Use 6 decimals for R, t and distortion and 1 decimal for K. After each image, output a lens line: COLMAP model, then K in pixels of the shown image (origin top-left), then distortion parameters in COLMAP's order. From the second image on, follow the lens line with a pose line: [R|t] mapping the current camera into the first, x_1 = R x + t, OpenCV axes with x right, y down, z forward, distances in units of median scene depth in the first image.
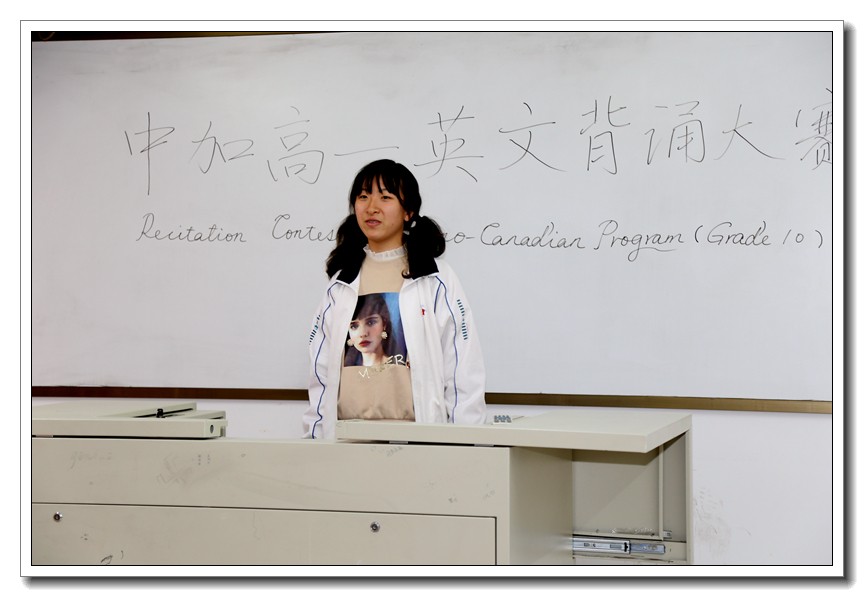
lens RADIAL K [[1667.4, 0, 432.0], [0, 1667.4, 298.5], [0, 0, 1]] dist [0.385403, 0.026135]
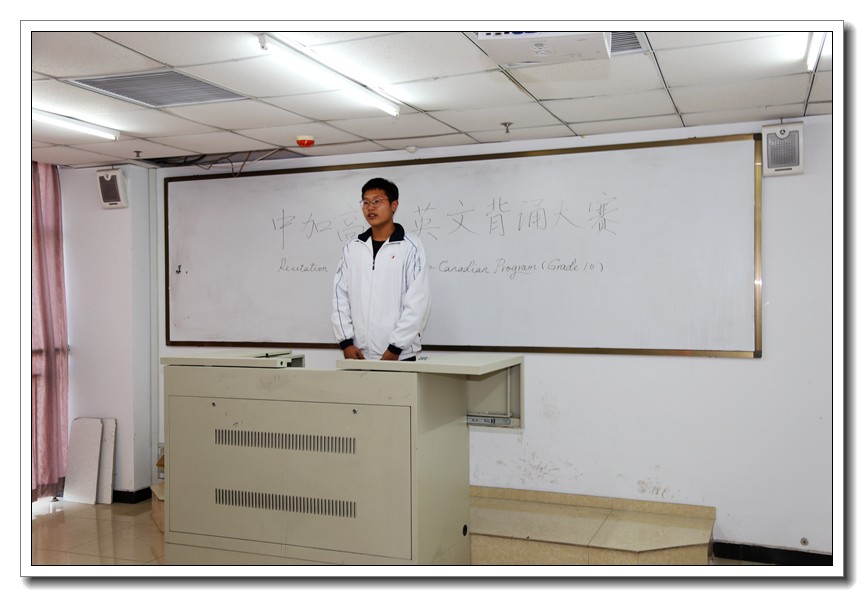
lens RADIAL K [[852.4, 0, 432.0], [0, 852.4, 298.5], [0, 0, 1]] dist [0.041013, 0.032460]
pose [[0.994987, -0.008977, -0.099602, 0.124984], [0.009288, 0.999953, 0.002662, -0.002513], [0.099574, -0.003574, 0.995024, -0.020628]]
